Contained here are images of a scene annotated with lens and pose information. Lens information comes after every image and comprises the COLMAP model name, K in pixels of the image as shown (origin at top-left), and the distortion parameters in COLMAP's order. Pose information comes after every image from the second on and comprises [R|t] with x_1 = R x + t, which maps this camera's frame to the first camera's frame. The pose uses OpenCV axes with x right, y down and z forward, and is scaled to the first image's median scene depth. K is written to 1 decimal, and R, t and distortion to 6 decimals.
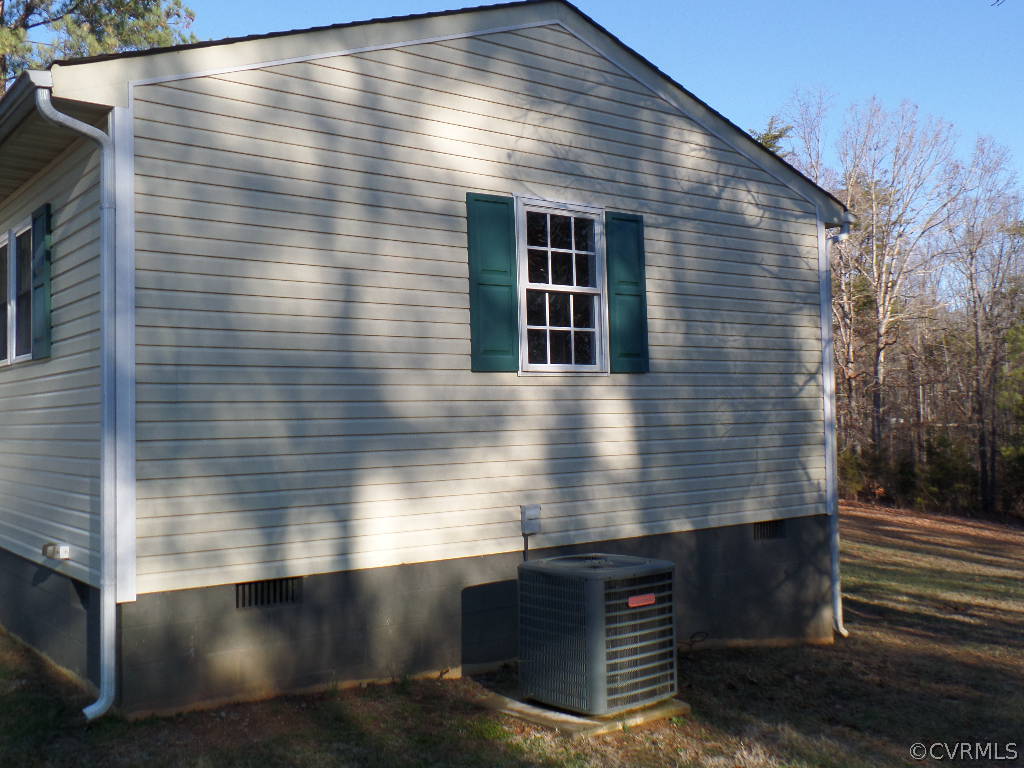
lens RADIAL K [[964.3, 0, 512.0], [0, 964.3, 384.0], [0, 0, 1]] dist [0.048113, -0.007523]
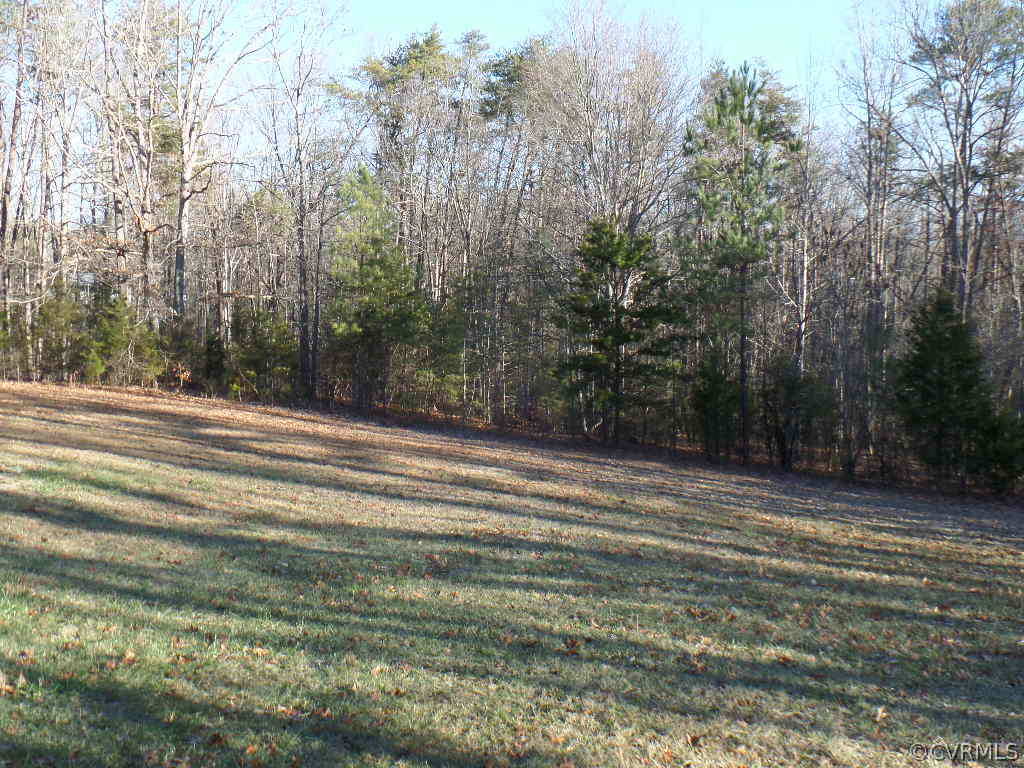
lens RADIAL K [[964.3, 0, 512.0], [0, 964.3, 384.0], [0, 0, 1]] dist [0.048113, -0.007523]
pose [[0.754865, -0.017703, 0.655641, 0.062019], [-0.066034, 0.992505, 0.102827, 0.018231], [-0.652547, -0.120916, 0.748038, 0.235330]]
